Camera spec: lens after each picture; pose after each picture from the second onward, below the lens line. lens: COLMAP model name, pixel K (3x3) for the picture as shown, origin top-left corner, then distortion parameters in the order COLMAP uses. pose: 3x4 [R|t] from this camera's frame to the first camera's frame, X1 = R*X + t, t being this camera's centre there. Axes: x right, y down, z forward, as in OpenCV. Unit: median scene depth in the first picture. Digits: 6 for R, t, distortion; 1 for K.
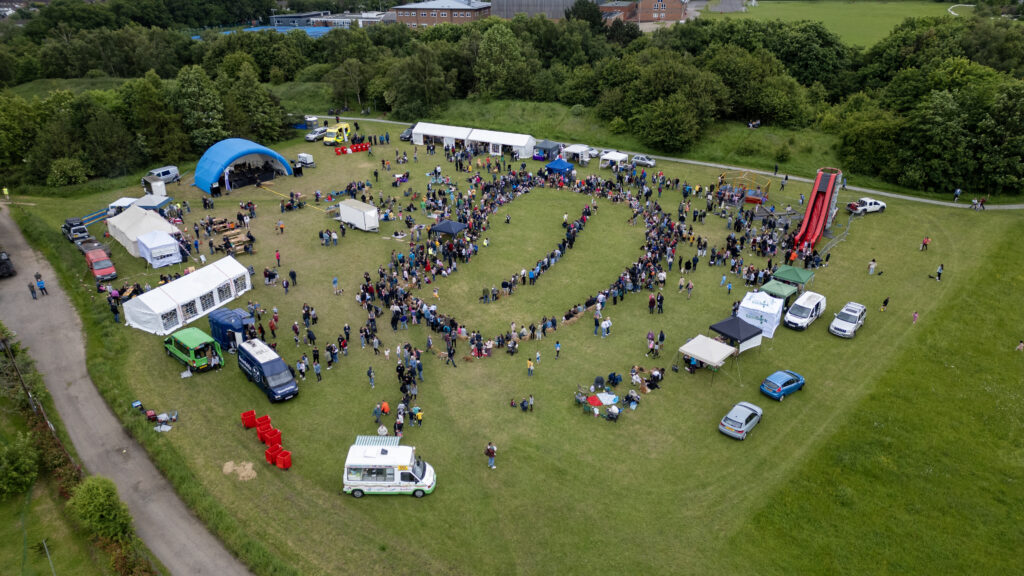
lens RADIAL K [[707.7, 0, 509.8], [0, 707.7, 284.1], [0, 0, 1]] dist [0.039389, -0.031205]
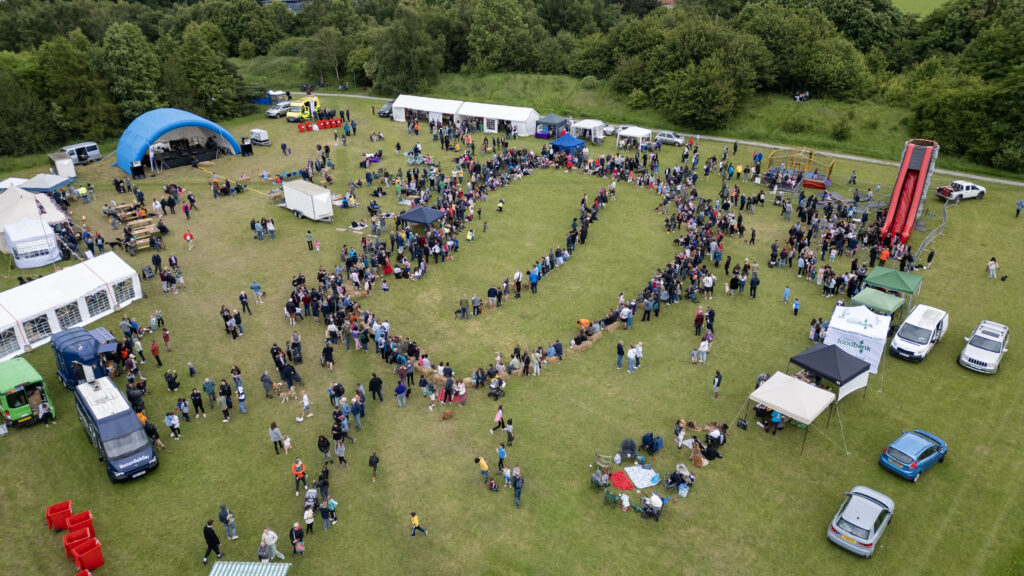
lens RADIAL K [[707.7, 0, 515.9], [0, 707.7, 289.1], [0, 0, 1]] dist [0.039389, -0.031205]
pose [[0.999993, 0.003144, -0.001932, 0.021219], [-0.003128, 0.999965, 0.007771, -0.009632], [0.001957, -0.007765, 0.999968, 0.302038]]
